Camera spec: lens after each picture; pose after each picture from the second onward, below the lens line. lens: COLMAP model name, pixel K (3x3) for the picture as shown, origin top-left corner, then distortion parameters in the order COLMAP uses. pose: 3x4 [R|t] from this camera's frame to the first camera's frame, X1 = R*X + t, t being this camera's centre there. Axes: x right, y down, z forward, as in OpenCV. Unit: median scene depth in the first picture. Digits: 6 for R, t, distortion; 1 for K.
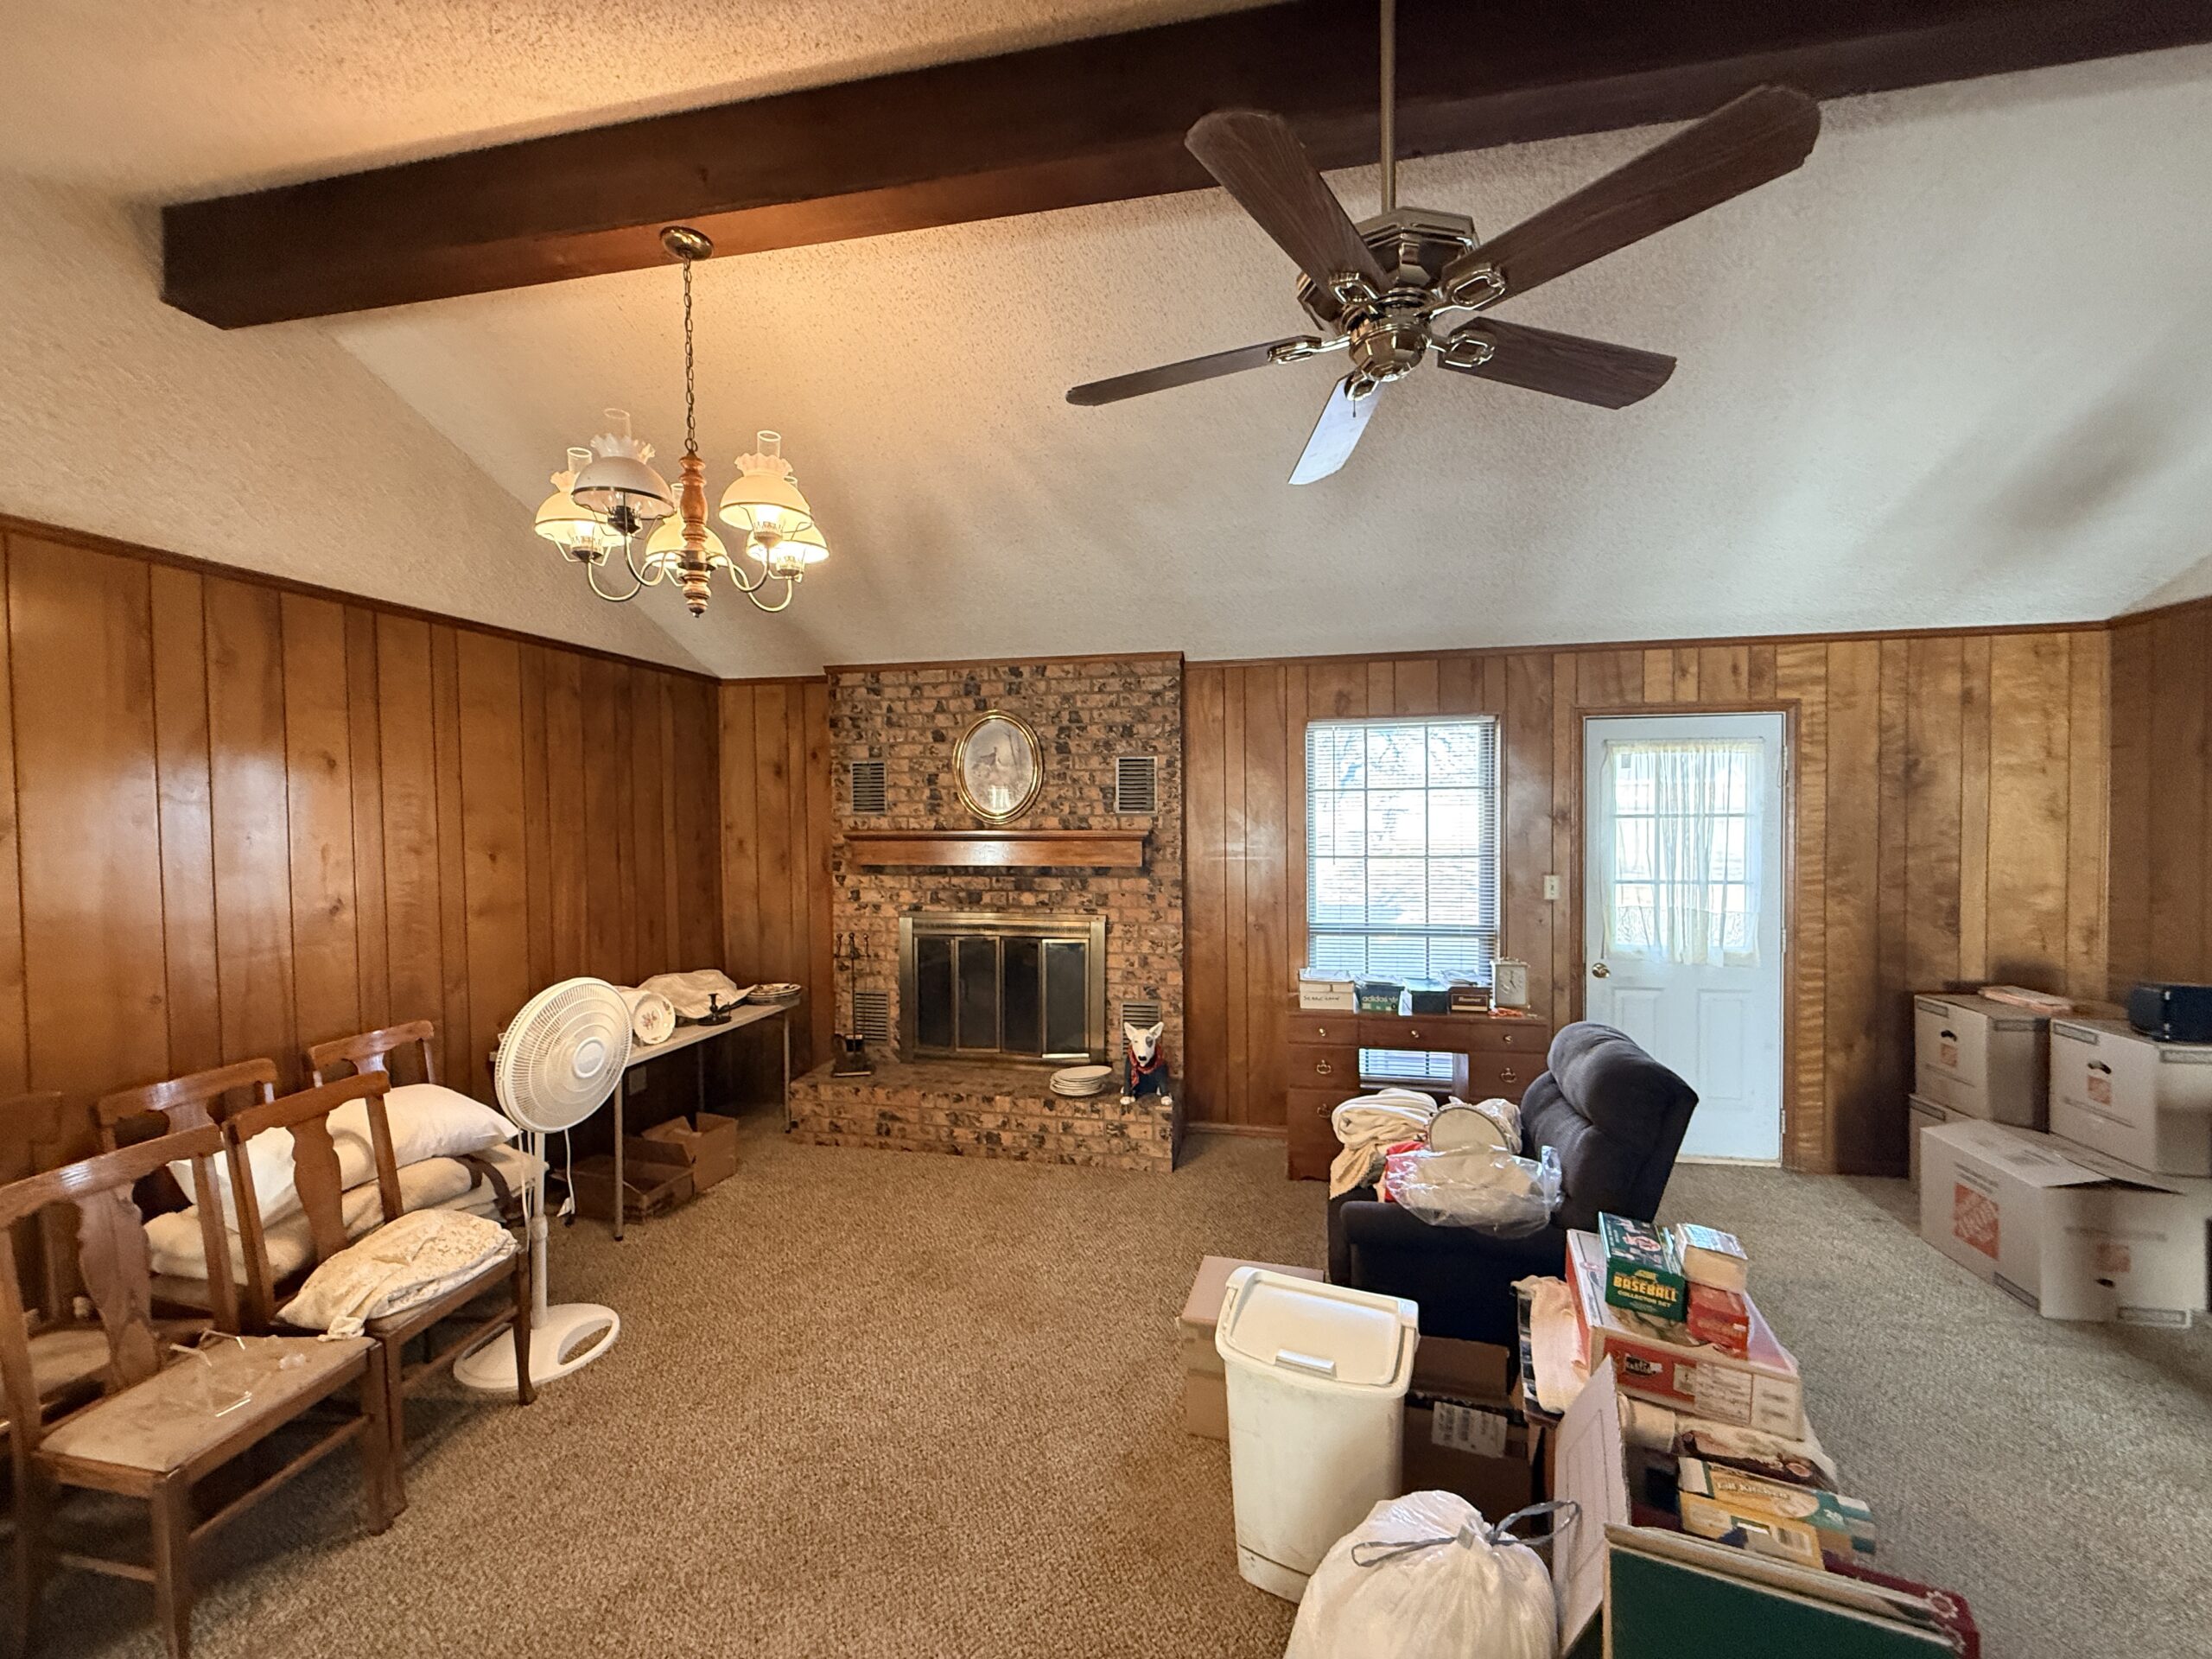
lens RADIAL K [[883.5, 0, 1104.6], [0, 883.5, 830.0], [0, 0, 1]] dist [0.002052, -0.000250]
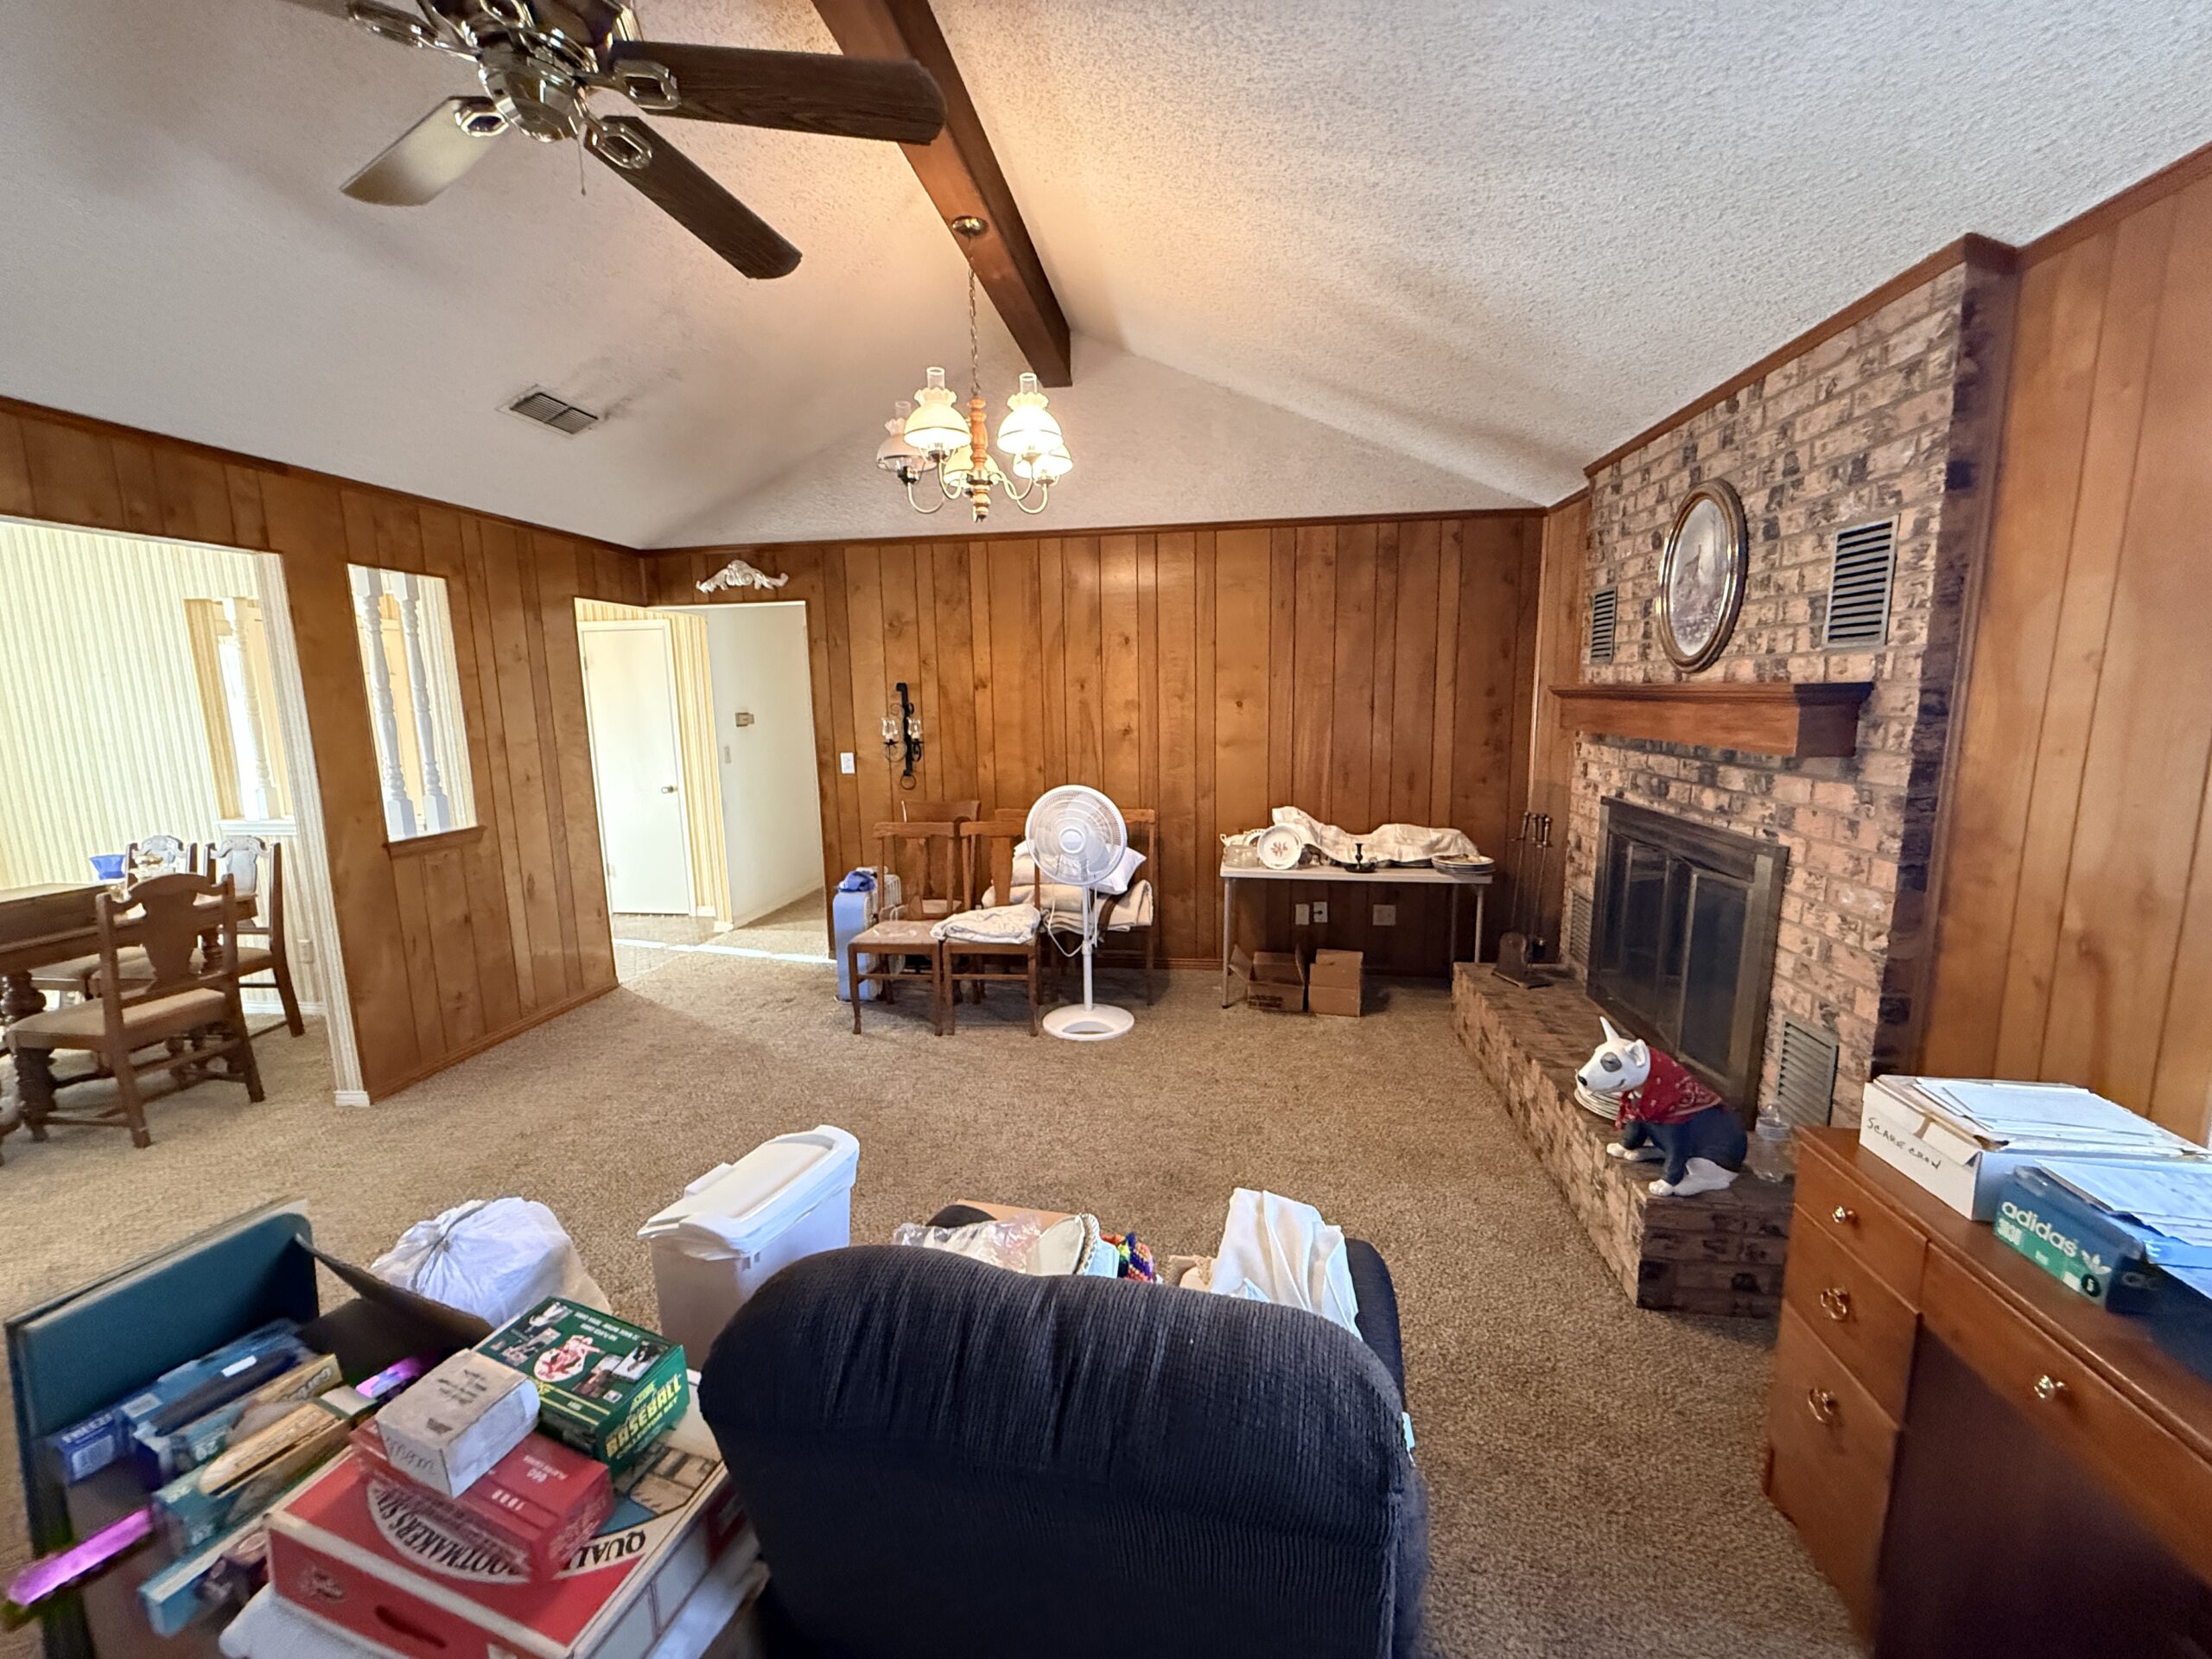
lens RADIAL K [[883.5, 0, 1102.4], [0, 883.5, 831.1], [0, 0, 1]] dist [0.002052, -0.000250]
pose [[0.061271, 0.162430, -0.984816, 0.495607], [-0.007597, 0.986717, 0.162271, 0.004789], [0.998092, -0.002461, 0.061691, 0.565228]]
